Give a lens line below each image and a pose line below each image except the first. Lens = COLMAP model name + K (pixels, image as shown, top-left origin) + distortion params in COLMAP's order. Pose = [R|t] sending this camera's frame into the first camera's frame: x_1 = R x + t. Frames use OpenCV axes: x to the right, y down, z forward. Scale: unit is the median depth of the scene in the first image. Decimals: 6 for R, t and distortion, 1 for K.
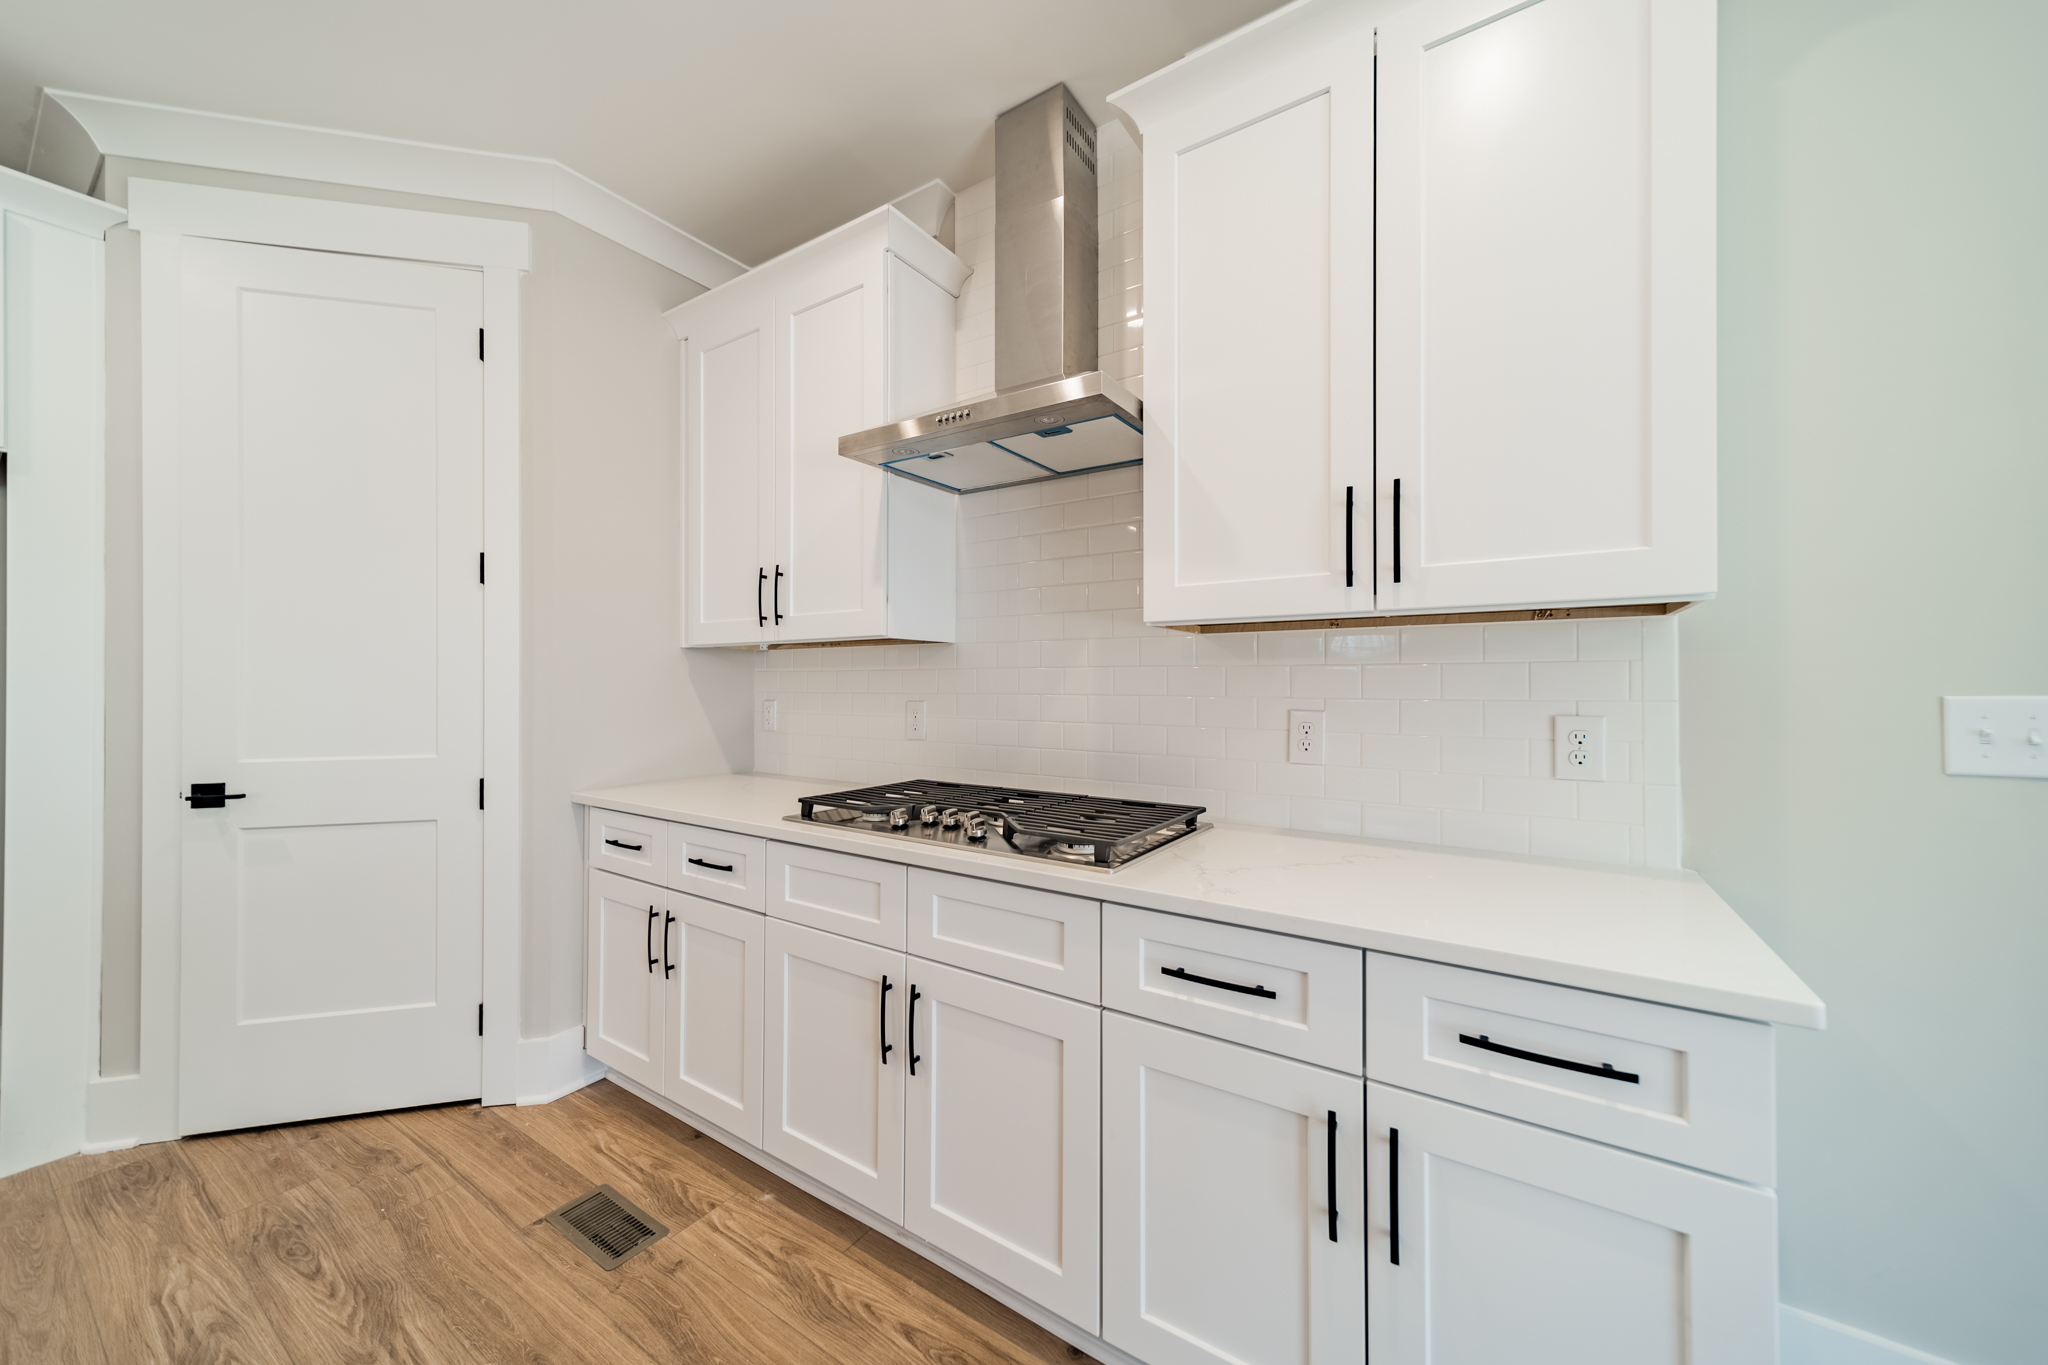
lens RADIAL K [[723.5, 0, 1030.3], [0, 723.5, 684.9], [0, 0, 1]] dist [0.005303, 0.000494]
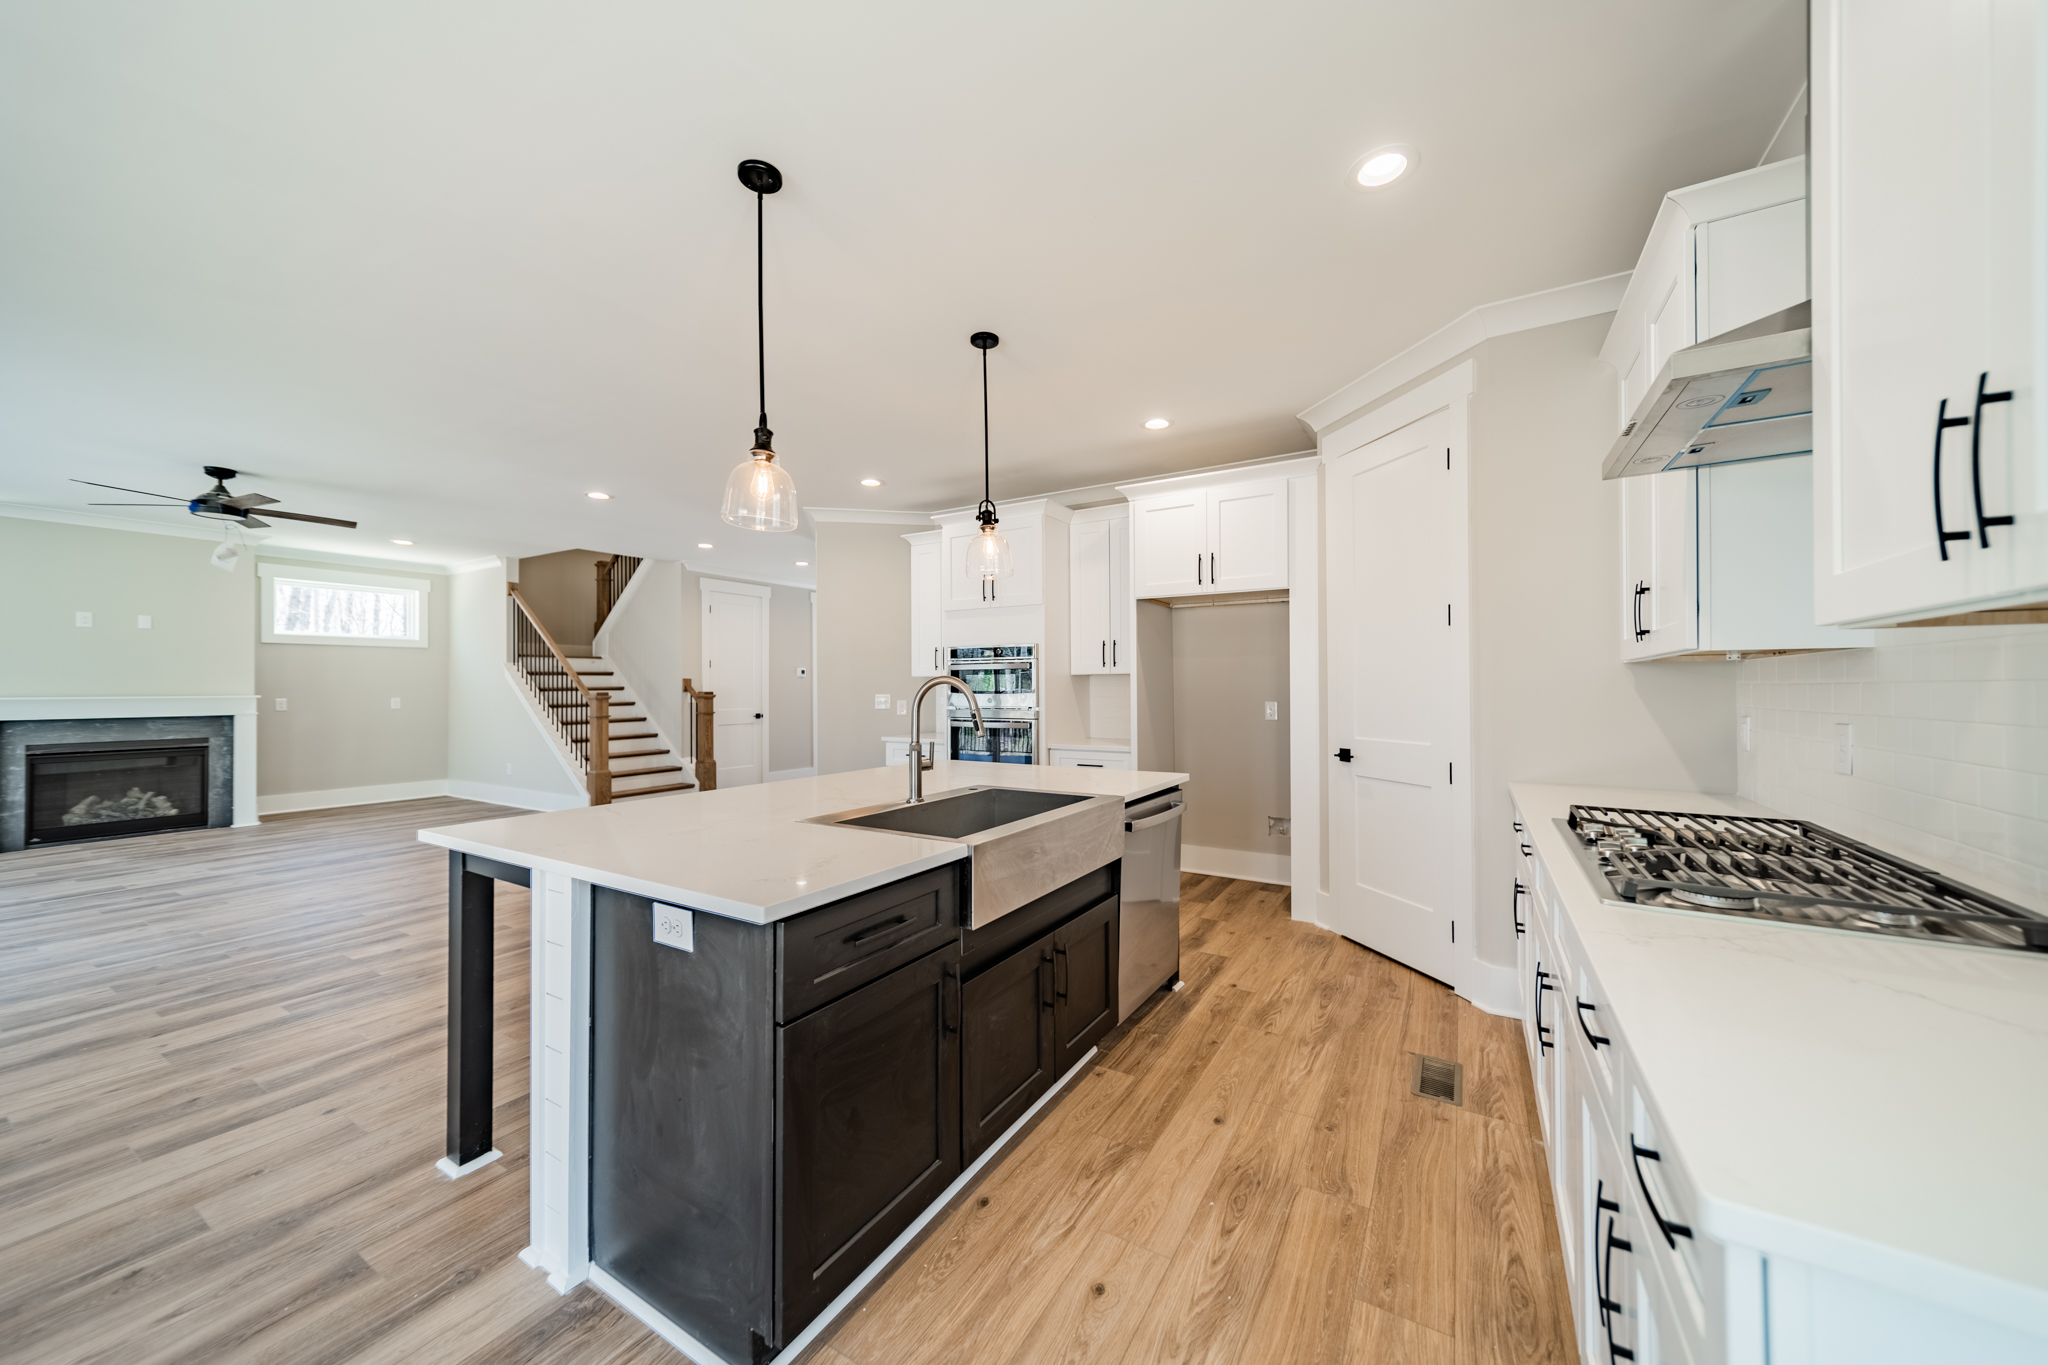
lens RADIAL K [[723.5, 0, 1030.7], [0, 723.5, 682.1], [0, 0, 1]] dist [0.005303, 0.000494]
pose [[0.043103, -0.008139, -0.999037, 0.738324], [0.004799, 0.999957, -0.007939, -0.024290], [0.999059, -0.004452, 0.043140, 0.133579]]
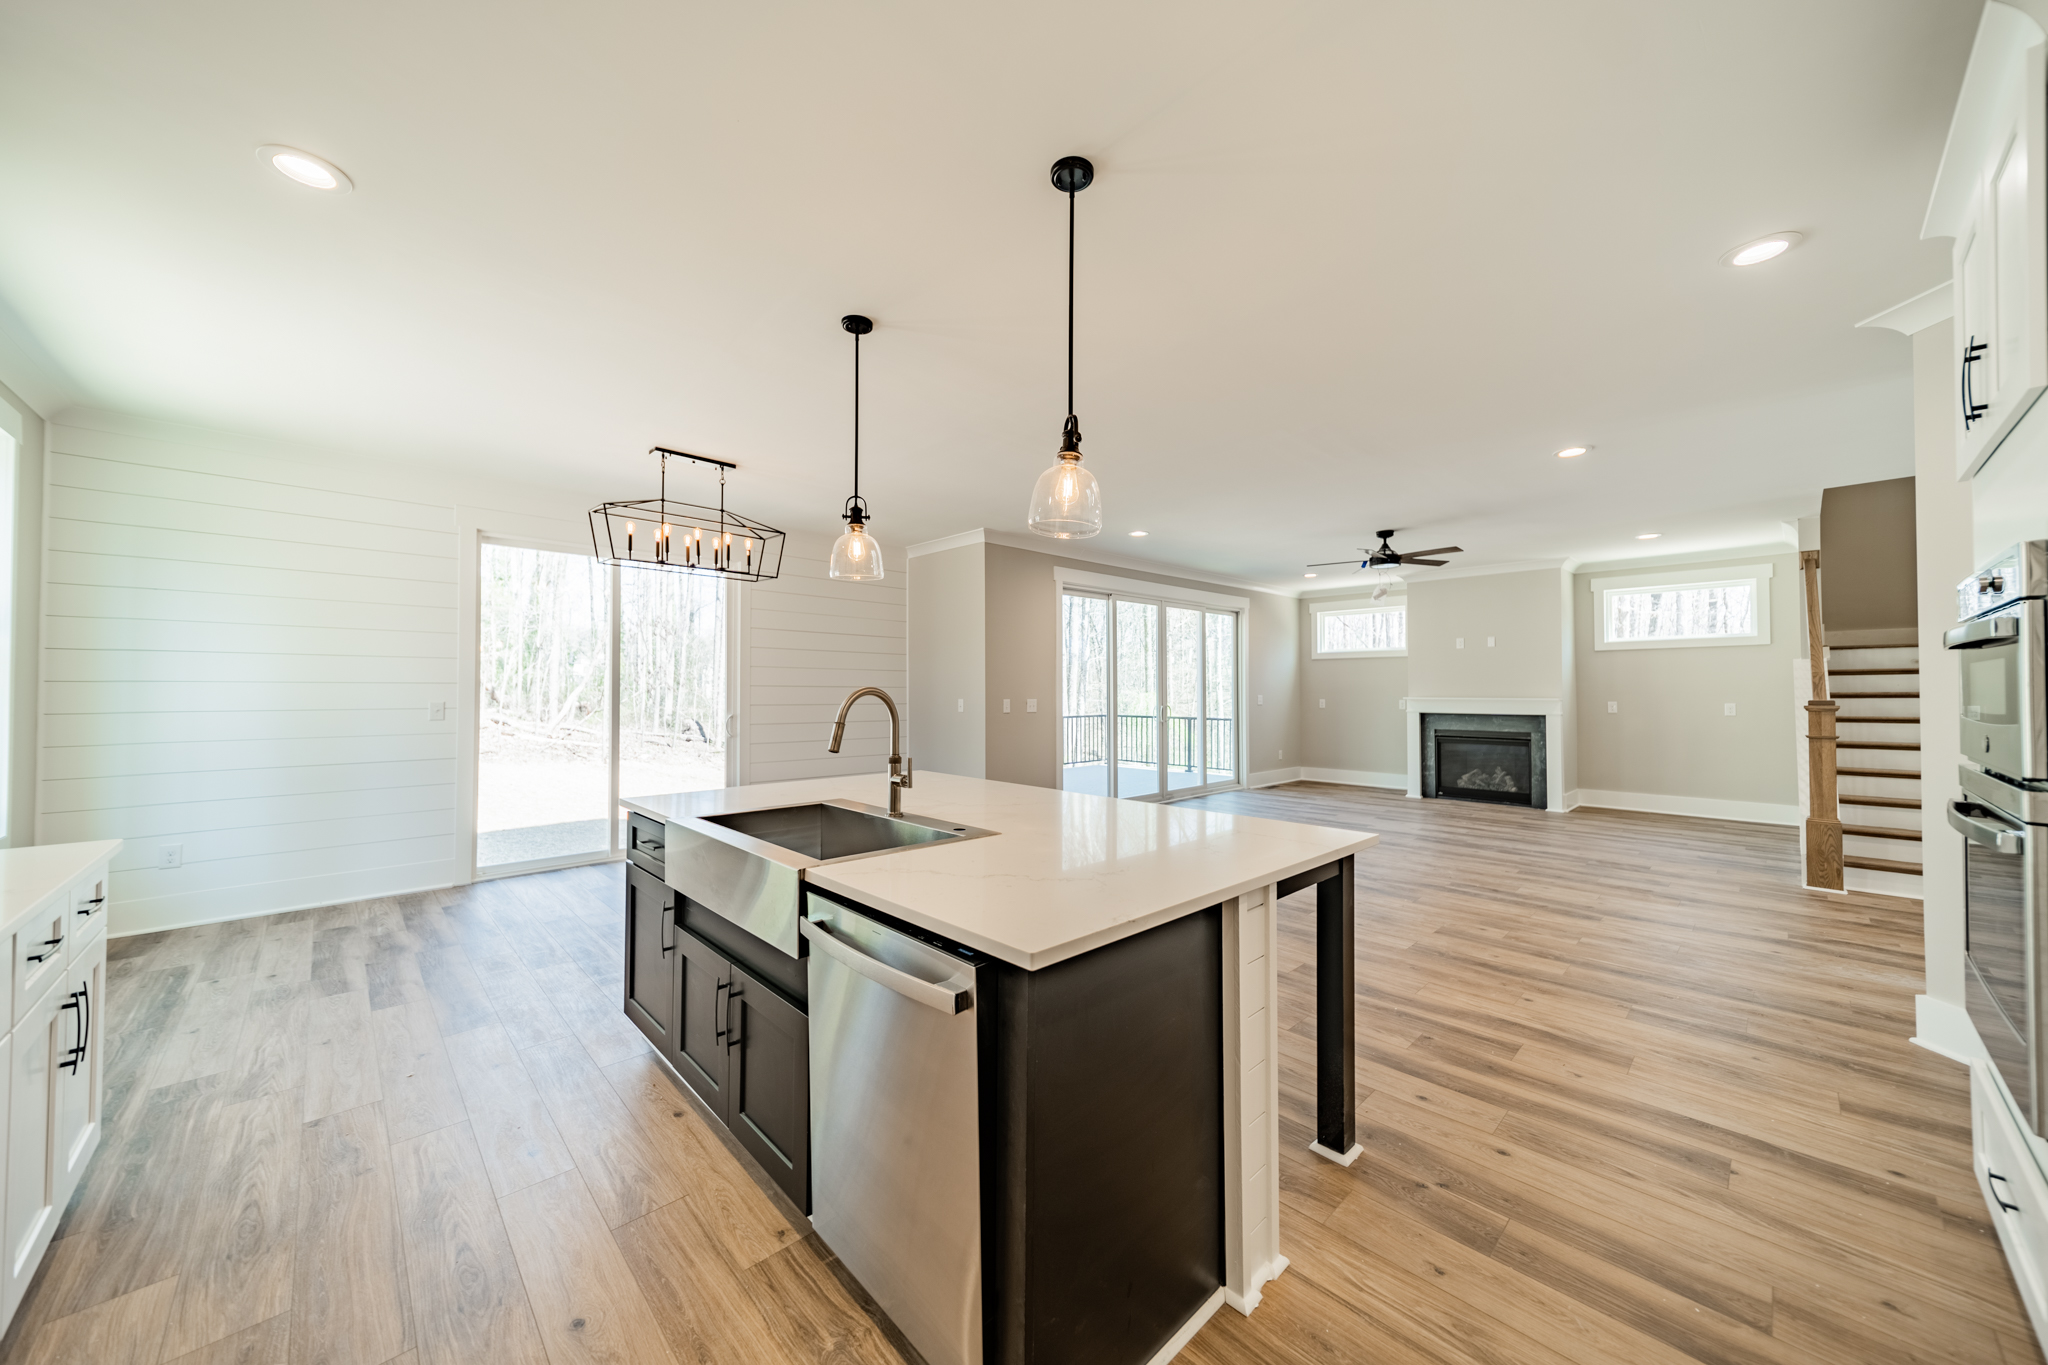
lens RADIAL K [[723.5, 0, 1026.5], [0, 723.5, 681.0], [0, 0, 1]] dist [0.005303, 0.000494]
pose [[-0.975304, 0.001773, 0.220857, -1.102945], [-0.001605, 0.999885, -0.015113, -0.039121], [-0.220859, -0.015094, -0.975189, 1.185566]]
